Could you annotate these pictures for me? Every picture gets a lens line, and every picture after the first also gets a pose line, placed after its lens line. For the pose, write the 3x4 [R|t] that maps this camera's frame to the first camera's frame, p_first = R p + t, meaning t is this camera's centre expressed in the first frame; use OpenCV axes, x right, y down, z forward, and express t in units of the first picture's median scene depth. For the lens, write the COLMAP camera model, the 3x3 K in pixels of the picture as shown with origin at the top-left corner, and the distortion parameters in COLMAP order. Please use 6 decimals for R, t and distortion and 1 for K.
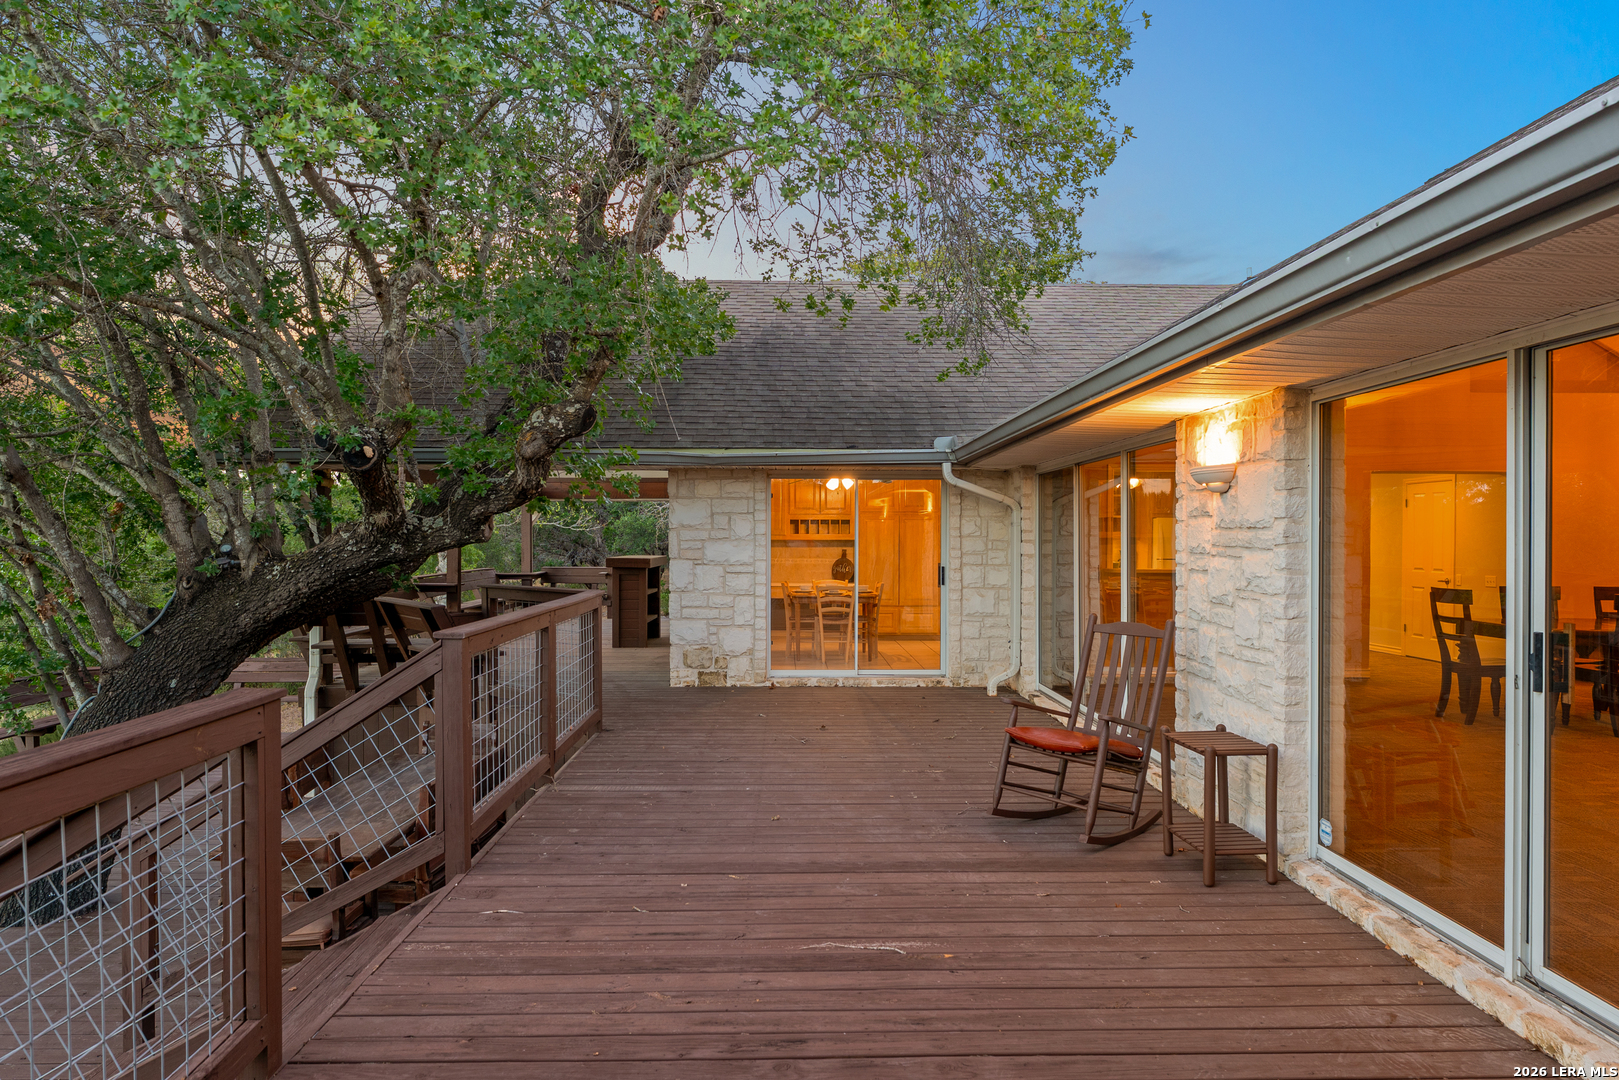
lens RADIAL K [[1013.4, 0, 816.1], [0, 1013.4, 540.5], [0, 0, 1]] dist [-0.000457, -0.001935]
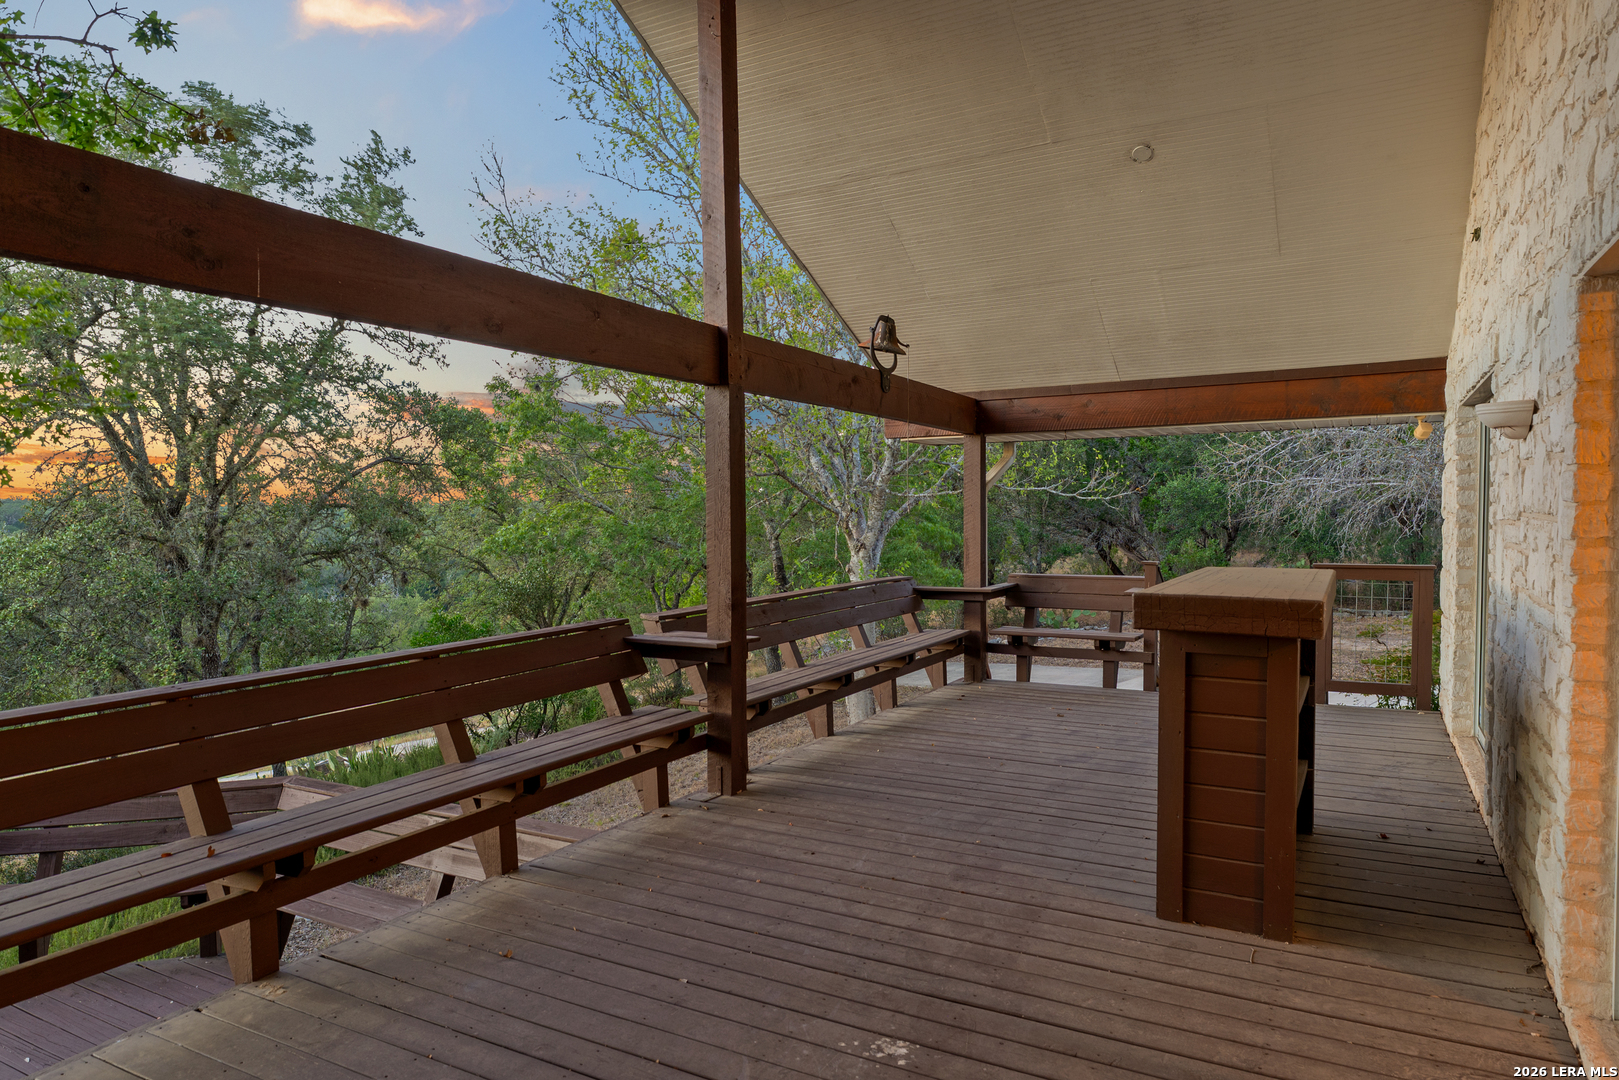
lens RADIAL K [[1013.4, 0, 814.5], [0, 1013.4, 541.5], [0, 0, 1]] dist [-0.000457, -0.001935]
pose [[0.867251, 0.000650, -0.497870, -0.210960], [0.012054, 0.999679, 0.022302, -0.004120], [0.497724, -0.025343, 0.866965, 1.039839]]
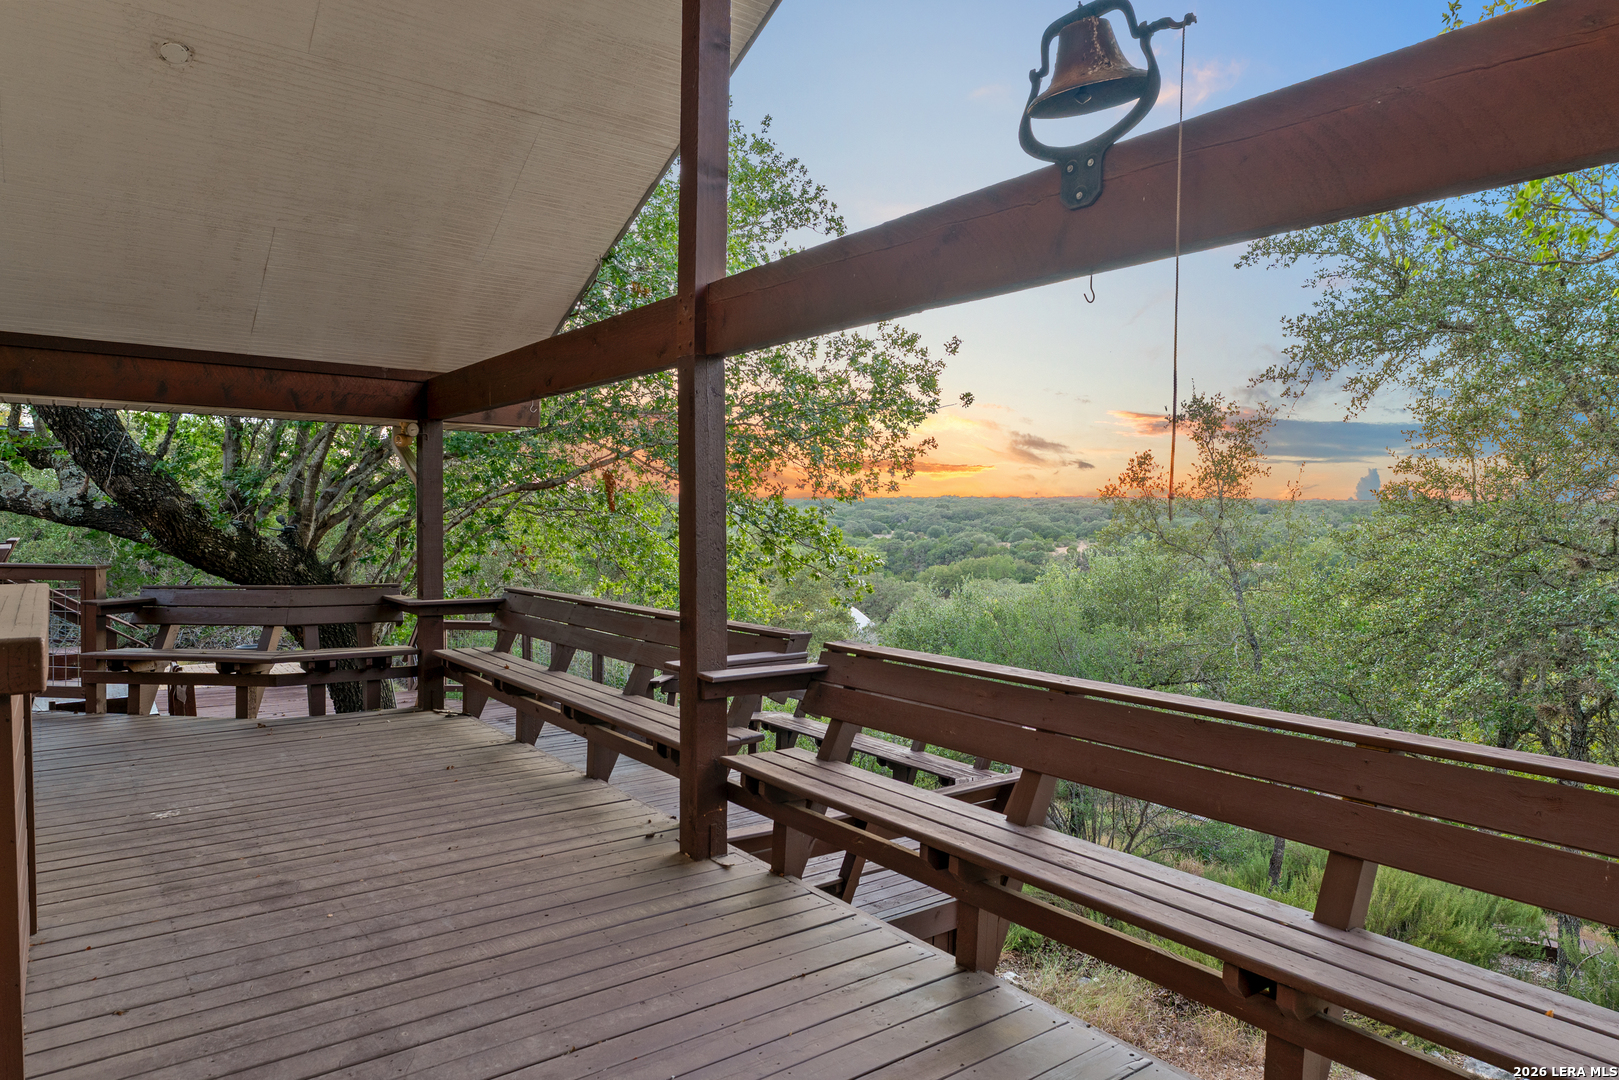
lens RADIAL K [[1013.4, 0, 807.0], [0, 1013.4, 533.9], [0, 0, 1]] dist [-0.000457, -0.001935]
pose [[-0.817887, -0.000400, -0.575379, -0.310337], [-0.015354, 0.999659, 0.021131, -0.008751], [0.575174, 0.026117, -0.817614, 1.931673]]
